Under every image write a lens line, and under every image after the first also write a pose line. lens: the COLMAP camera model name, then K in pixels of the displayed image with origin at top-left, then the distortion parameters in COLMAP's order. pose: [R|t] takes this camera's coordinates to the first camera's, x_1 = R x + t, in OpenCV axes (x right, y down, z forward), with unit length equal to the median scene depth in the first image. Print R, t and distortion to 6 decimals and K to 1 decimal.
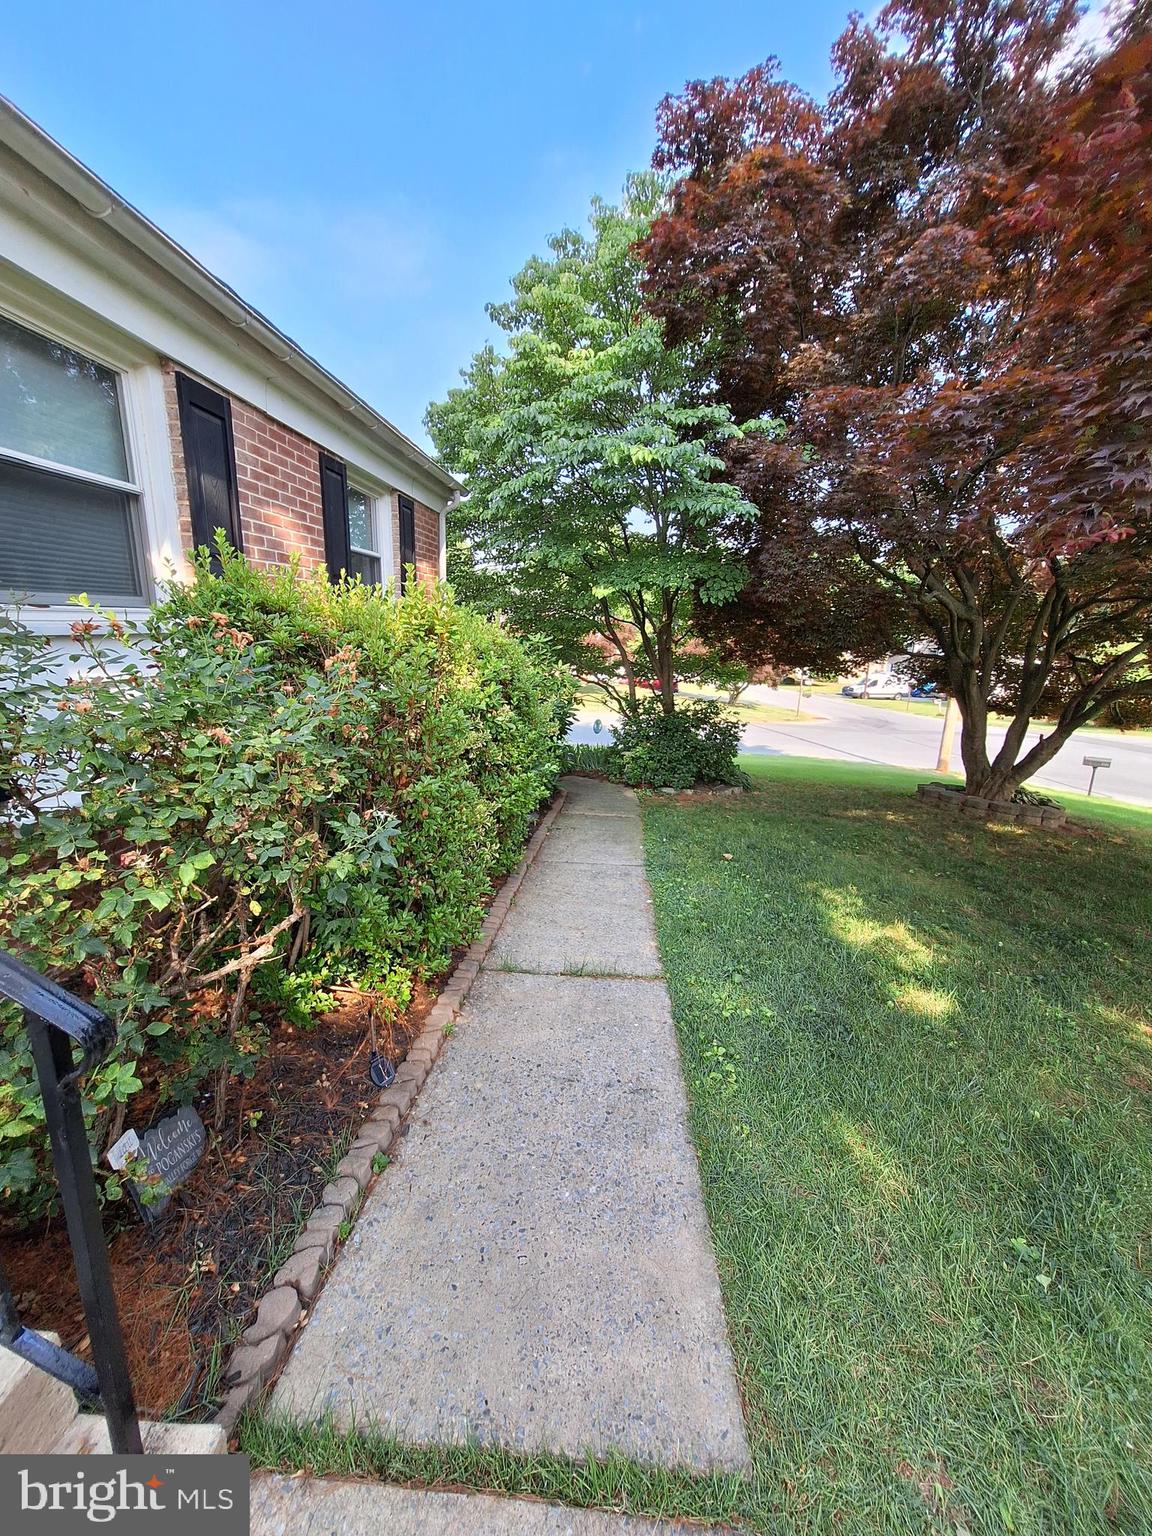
lens RADIAL K [[612.0, 0, 580.6], [0, 612.0, 767.2], [0, 0, 1]] dist [0.004336, 0.000473]
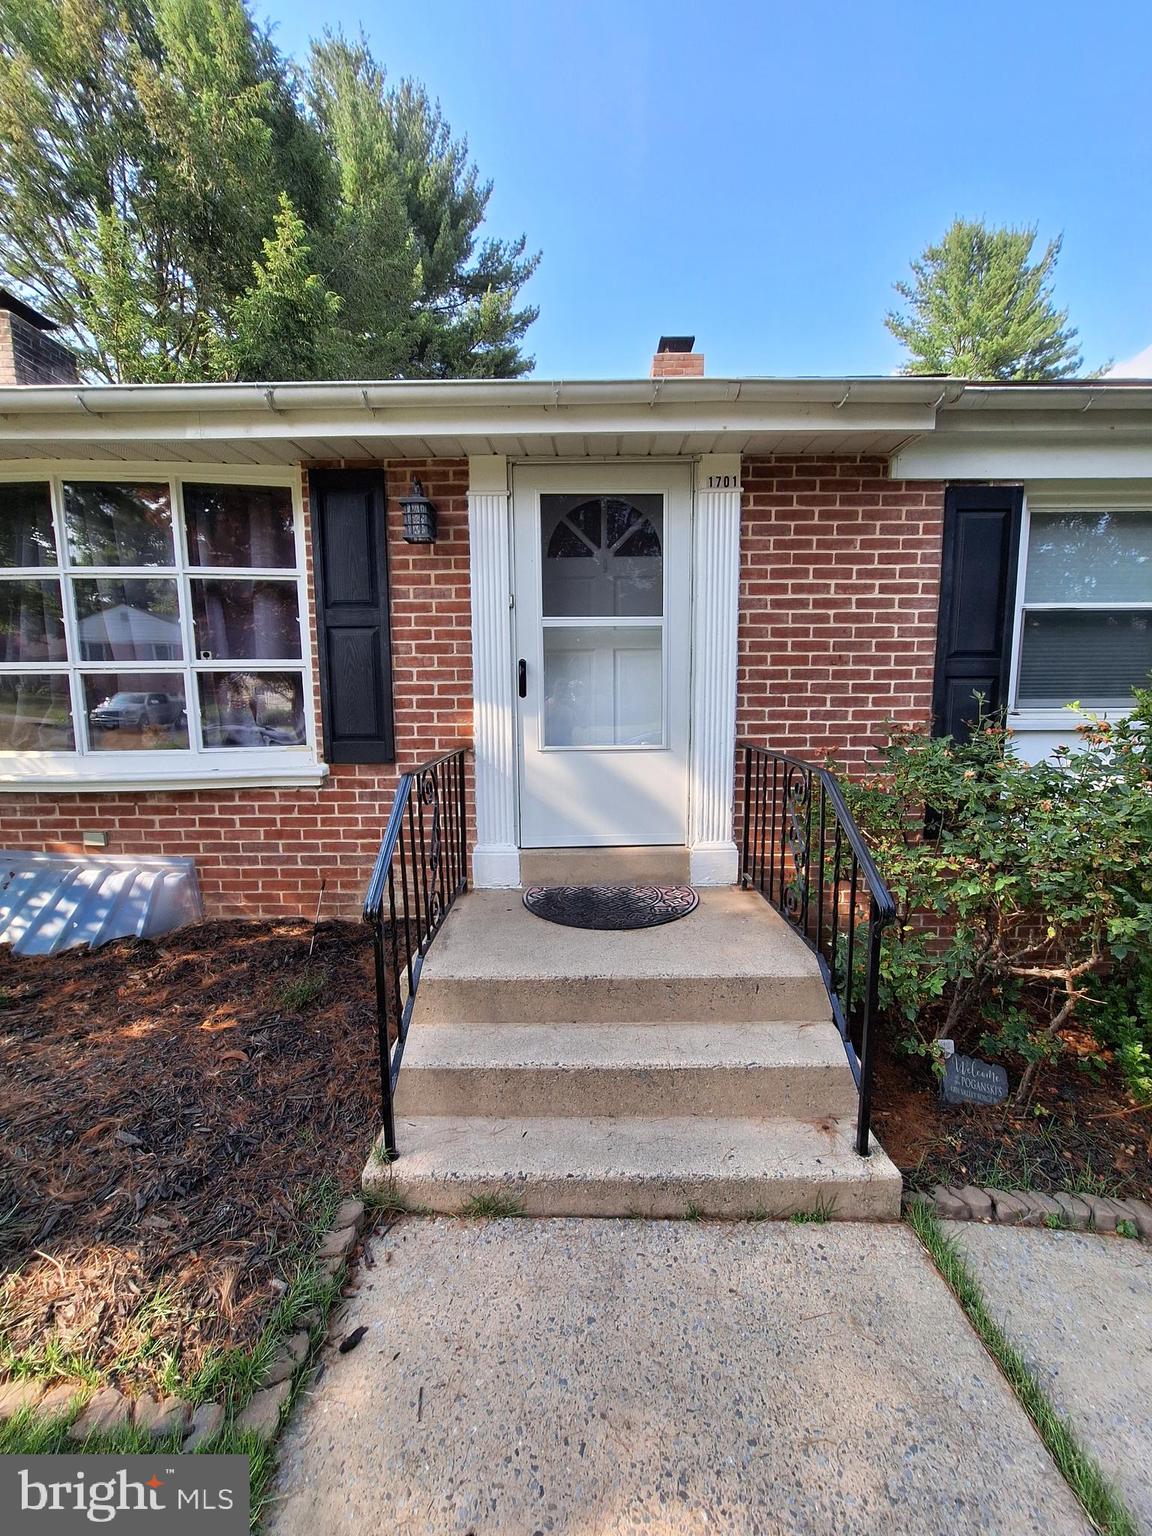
lens RADIAL K [[612.0, 0, 581.8], [0, 612.0, 771.2], [0, 0, 1]] dist [0.004336, 0.000473]
pose [[0.047385, 0.083131, -0.995411, 0.778434], [-0.226149, 0.971547, 0.070373, 0.021006], [0.972940, 0.221777, 0.064837, -0.196936]]
